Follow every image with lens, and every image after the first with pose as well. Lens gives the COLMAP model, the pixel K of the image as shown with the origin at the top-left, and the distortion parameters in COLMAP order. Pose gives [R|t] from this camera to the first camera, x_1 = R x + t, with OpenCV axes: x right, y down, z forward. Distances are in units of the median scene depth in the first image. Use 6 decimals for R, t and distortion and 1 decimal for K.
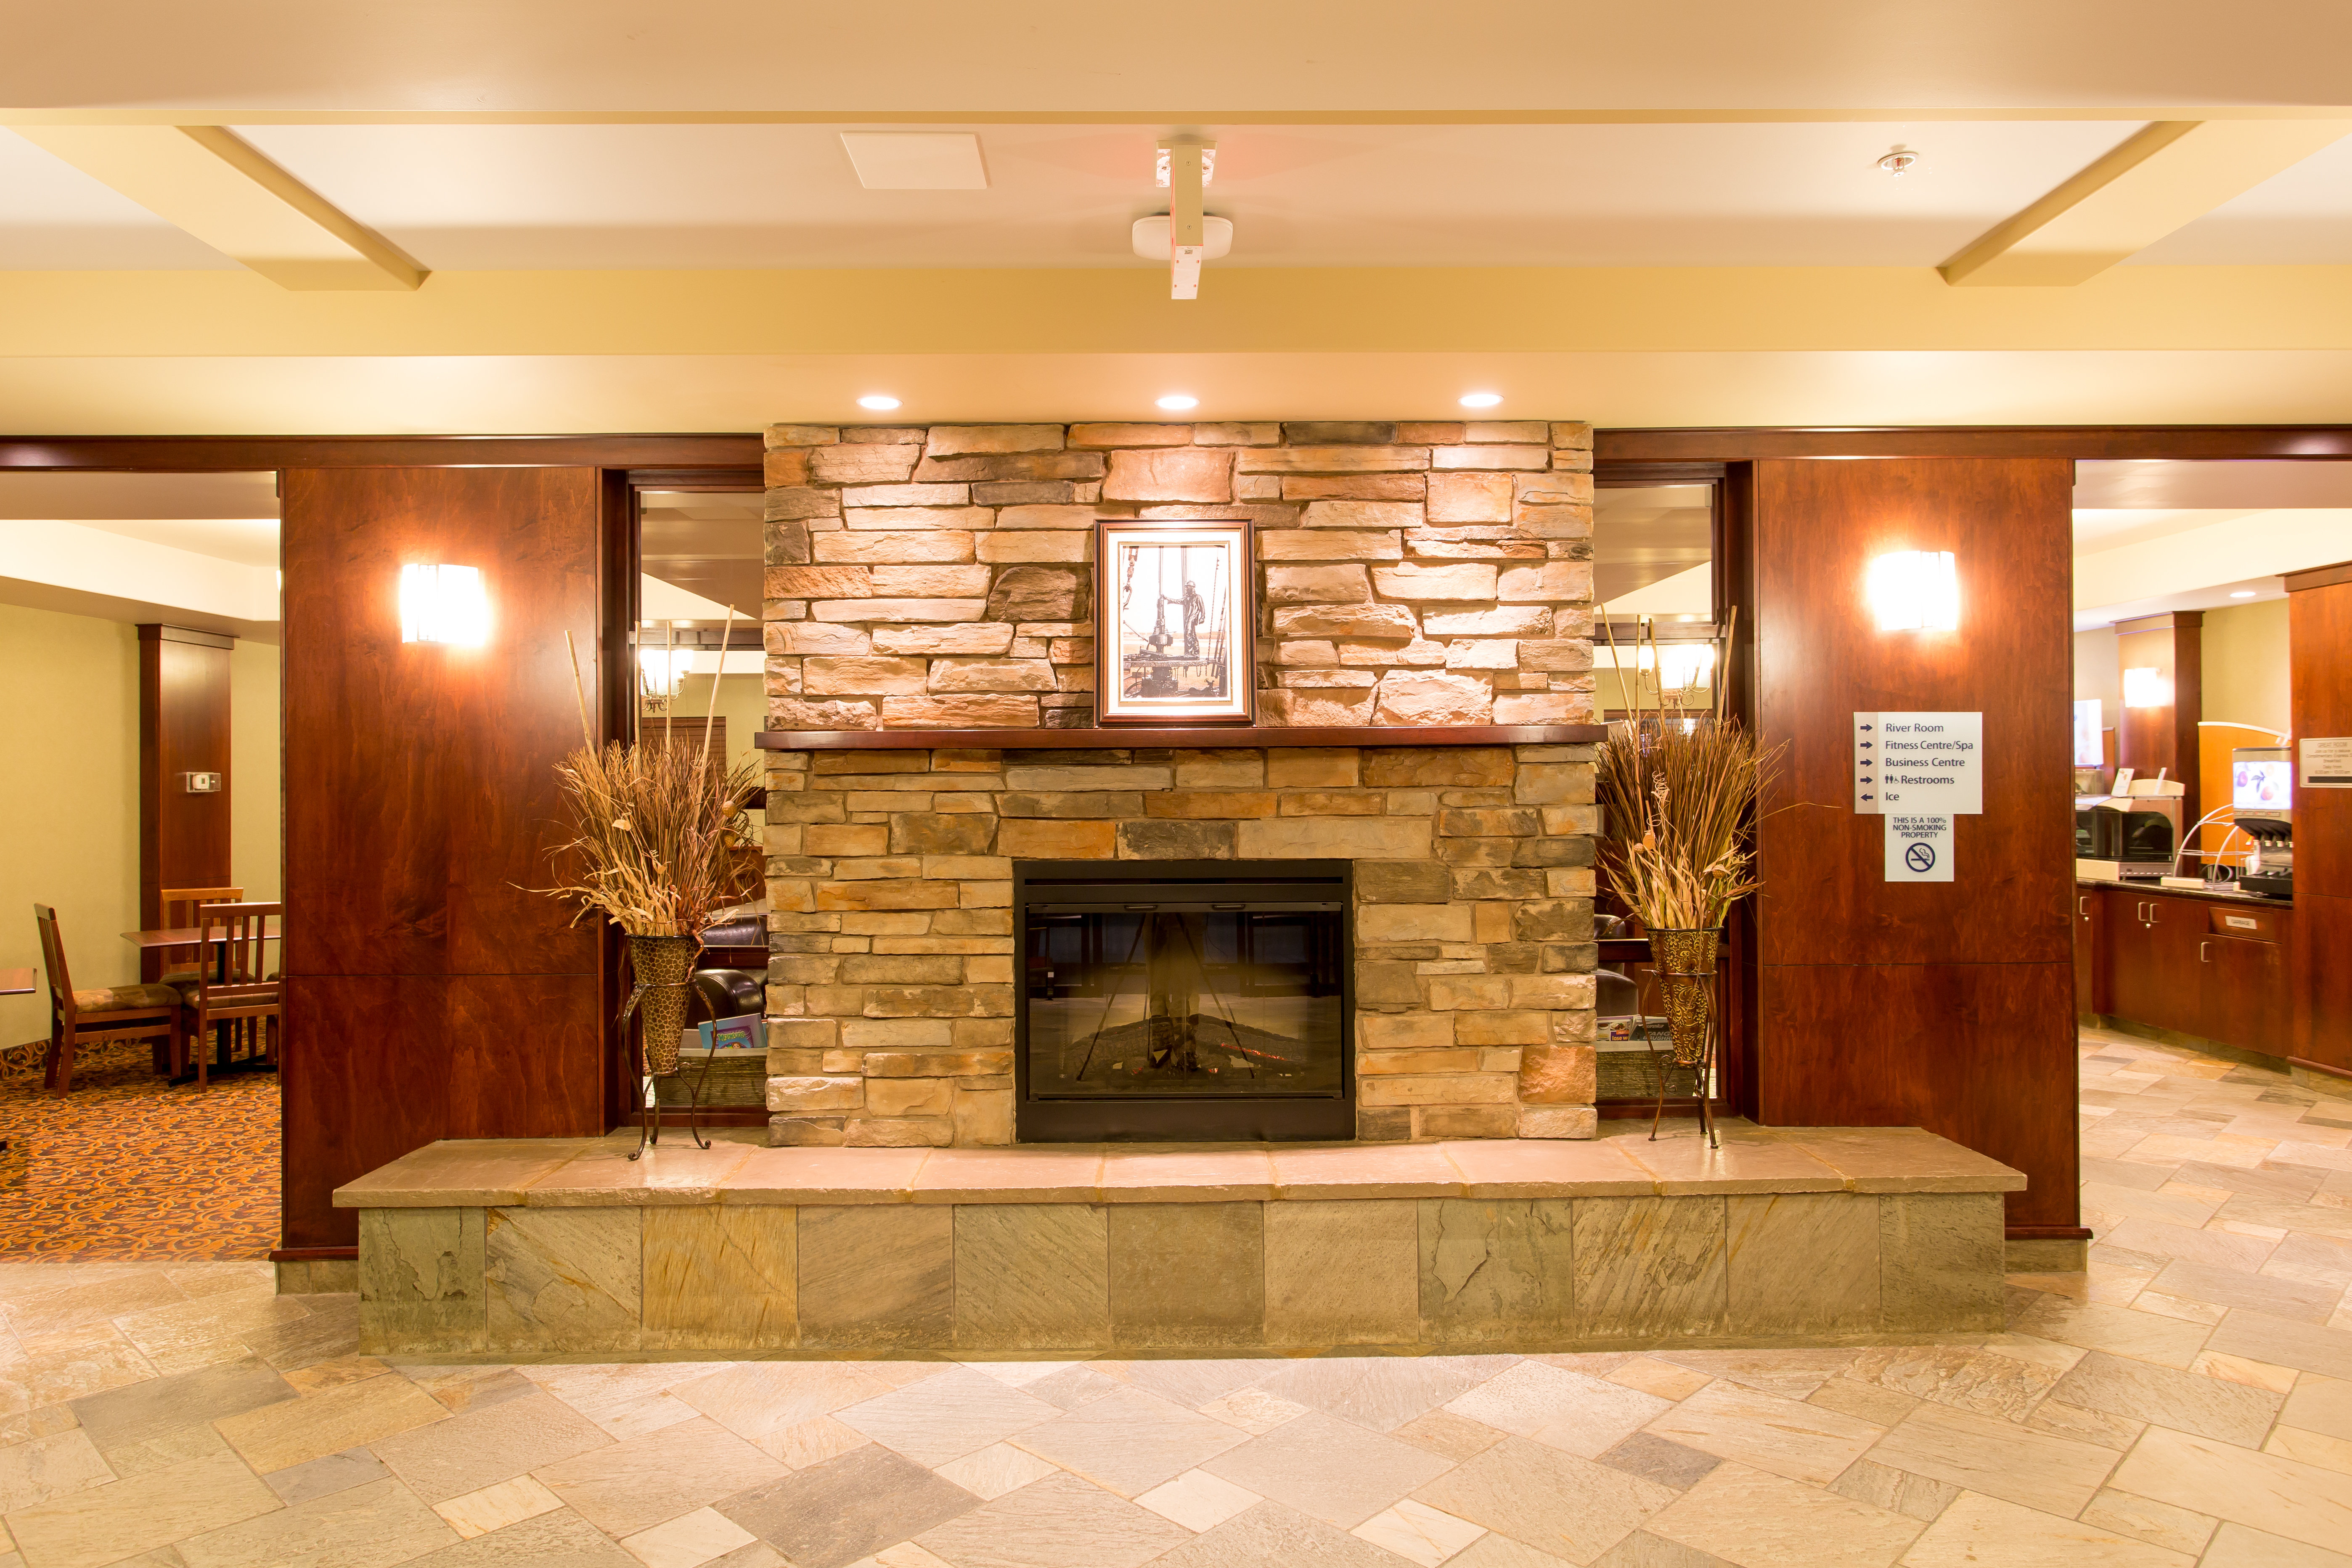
lens RADIAL K [[1495.5, 0, 1169.1], [0, 1495.5, 779.7], [0, 0, 1]] dist [0.004121, 0.000138]
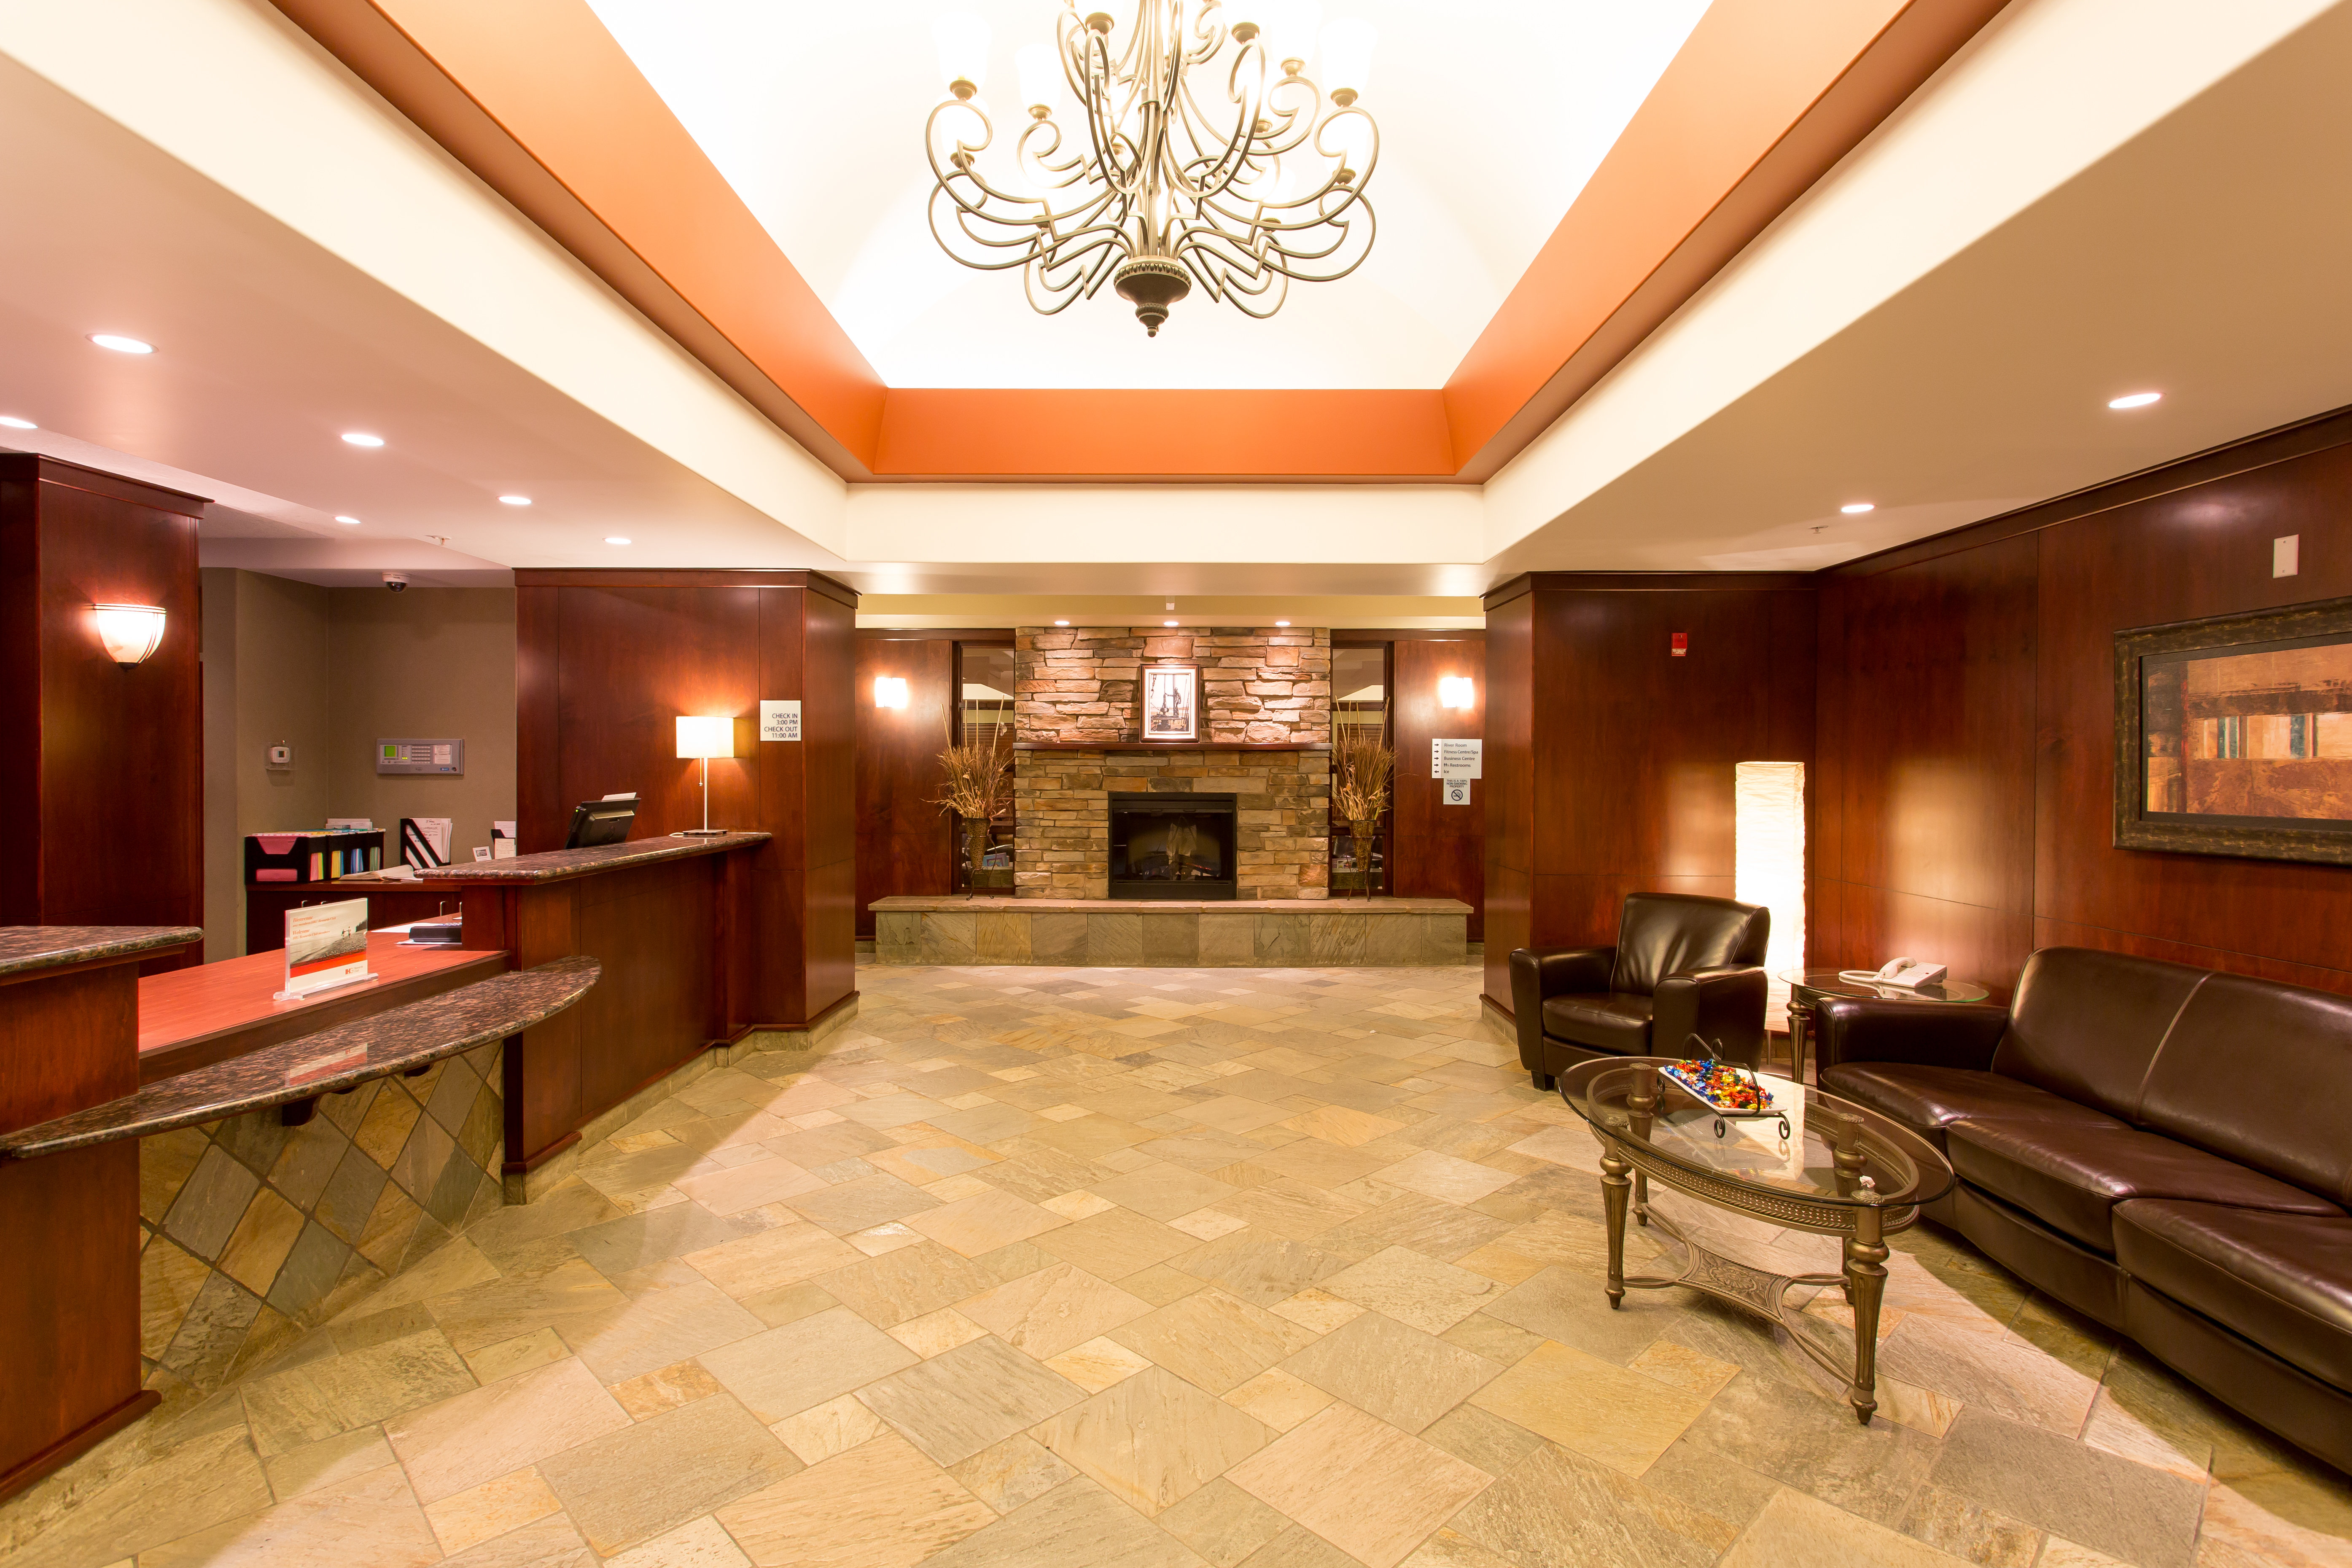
lens RADIAL K [[1147.6, 0, 1186.9], [0, 1147.6, 778.5], [0, 0, 1]] dist [-0.000166, -0.000001]
pose [[0.999931, 0.010526, -0.005202, 0.045492], [-0.010467, 0.999882, 0.011214, 0.006135], [0.005320, -0.011159, 0.999924, -1.034592]]
